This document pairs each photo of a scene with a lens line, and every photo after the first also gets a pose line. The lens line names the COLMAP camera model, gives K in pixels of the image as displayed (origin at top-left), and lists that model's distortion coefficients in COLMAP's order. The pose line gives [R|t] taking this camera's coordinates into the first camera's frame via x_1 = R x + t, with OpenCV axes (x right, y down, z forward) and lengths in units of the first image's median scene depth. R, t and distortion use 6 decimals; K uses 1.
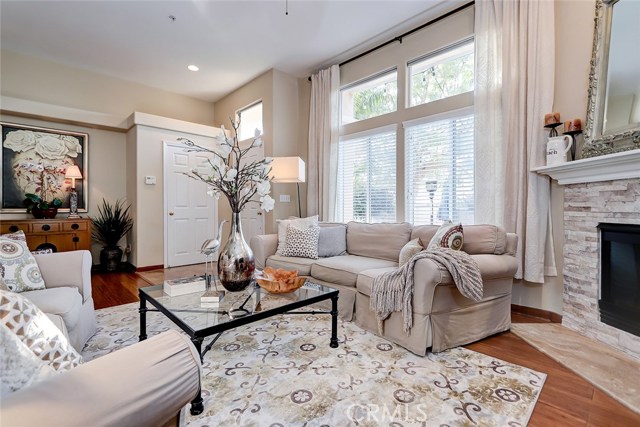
lens RADIAL K [[296.7, 0, 315.6], [0, 296.7, 209.9], [0, 0, 1]] dist [-0.002904, 0.001559]
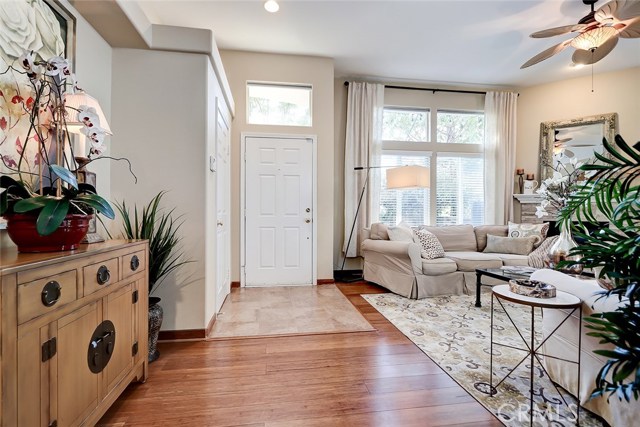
lens RADIAL K [[296.7, 0, 315.0], [0, 296.7, 213.5], [0, 0, 1]] dist [-0.002904, 0.001559]
pose [[0.570157, 0.001377, 0.821535, -1.131980], [0.002898, 0.999989, -0.003687, -0.005884], [-0.821531, 0.004483, 0.570147, 0.667059]]
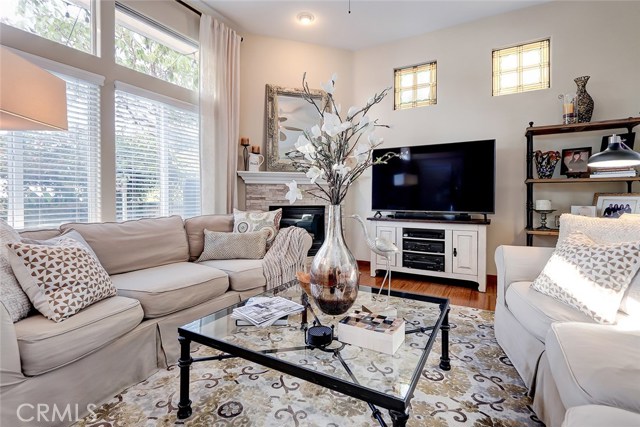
lens RADIAL K [[296.7, 0, 323.6], [0, 296.7, 201.4], [0, 0, 1]] dist [-0.002904, 0.001559]
pose [[-0.293701, -0.010074, 0.955844, -0.543327], [0.008185, 0.999881, 0.013053, -0.004087], [-0.955862, 0.011657, -0.293584, 0.711140]]
